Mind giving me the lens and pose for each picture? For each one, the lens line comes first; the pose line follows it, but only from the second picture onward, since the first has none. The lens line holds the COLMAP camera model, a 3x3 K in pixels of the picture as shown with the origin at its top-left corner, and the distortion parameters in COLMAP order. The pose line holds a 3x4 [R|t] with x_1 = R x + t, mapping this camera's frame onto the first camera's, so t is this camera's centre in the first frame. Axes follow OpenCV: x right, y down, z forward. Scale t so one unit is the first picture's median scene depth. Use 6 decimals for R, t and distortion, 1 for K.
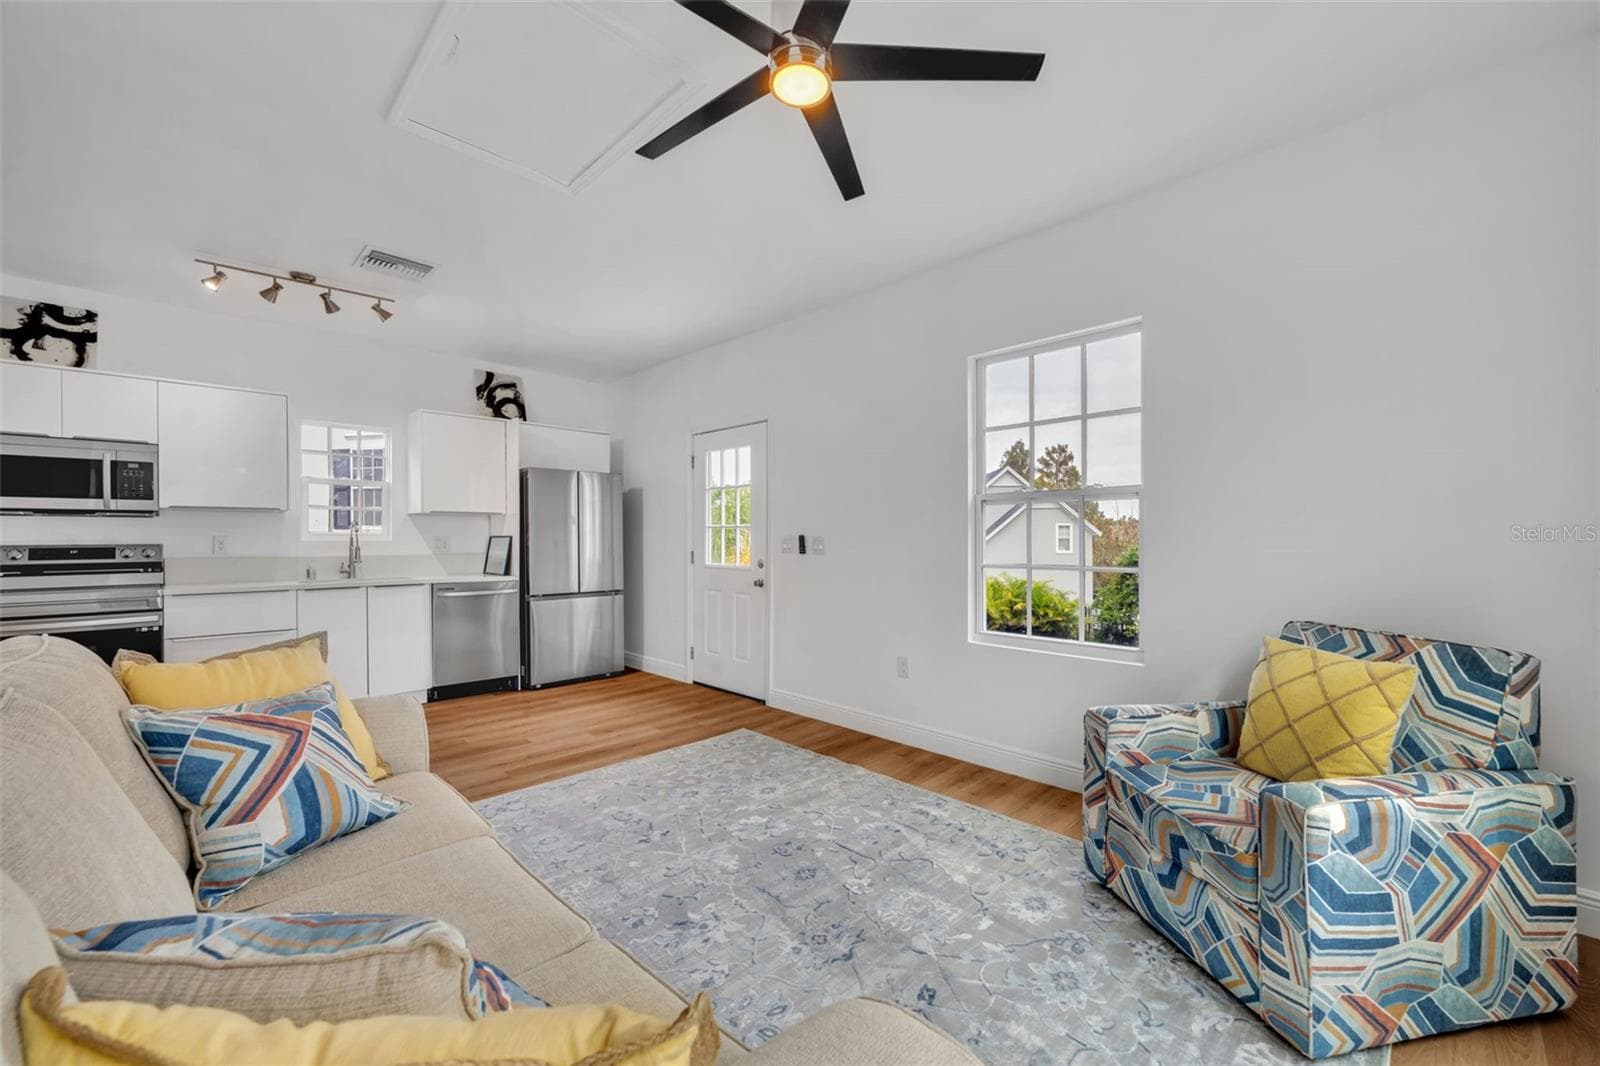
lens RADIAL K [[640.9, 0, 800.0], [0, 640.9, 533.0], [0, 0, 1]] dist [0.003053, 0.000394]
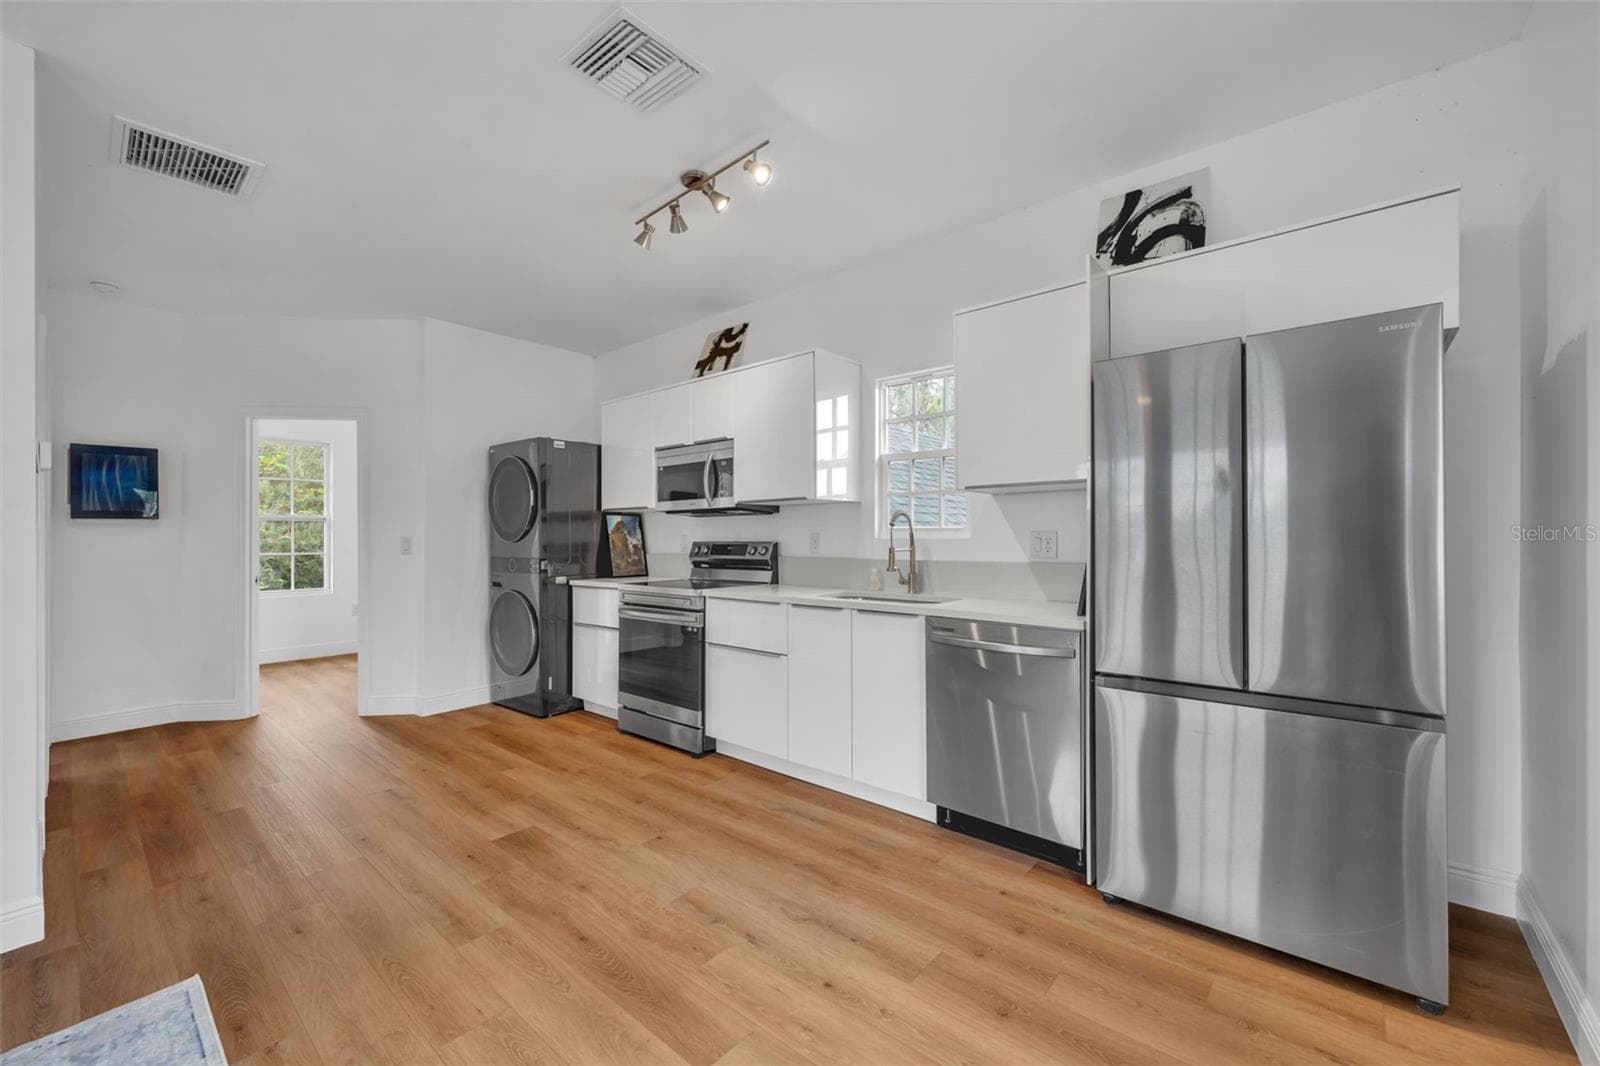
lens RADIAL K [[640.9, 0, 800.0], [0, 640.9, 533.0], [0, 0, 1]] dist [0.003053, 0.000394]
pose [[0.083862, -0.005773, -0.996461, -0.031763], [0.009347, 0.999944, -0.005007, 0.009431], [0.996434, -0.008894, 0.083911, 0.944174]]
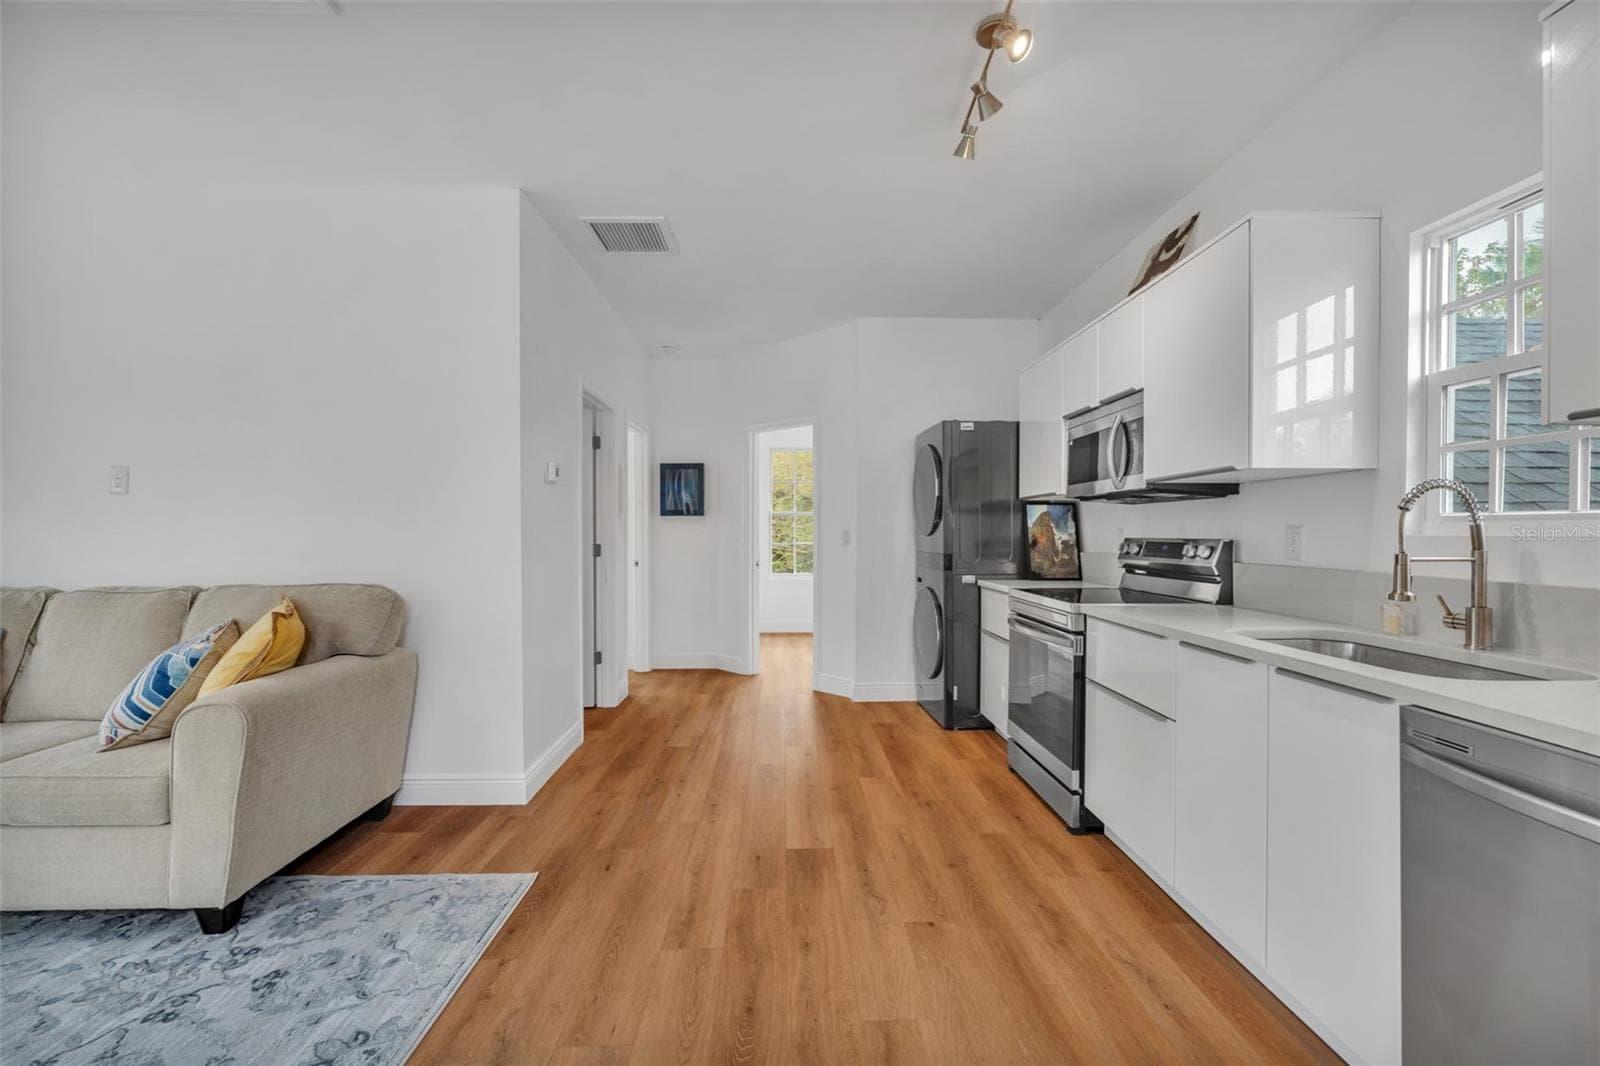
lens RADIAL K [[663.7, 0, 800.0], [0, 663.7, 533.0], [0, 0, 1]] dist [-0.001387, 0.000055]
pose [[-0.686705, 0.000512, -0.726936, -0.241028], [0.001724, 0.999998, -0.000924, 0.011108], [0.726934, -0.001888, -0.686704, 1.124860]]
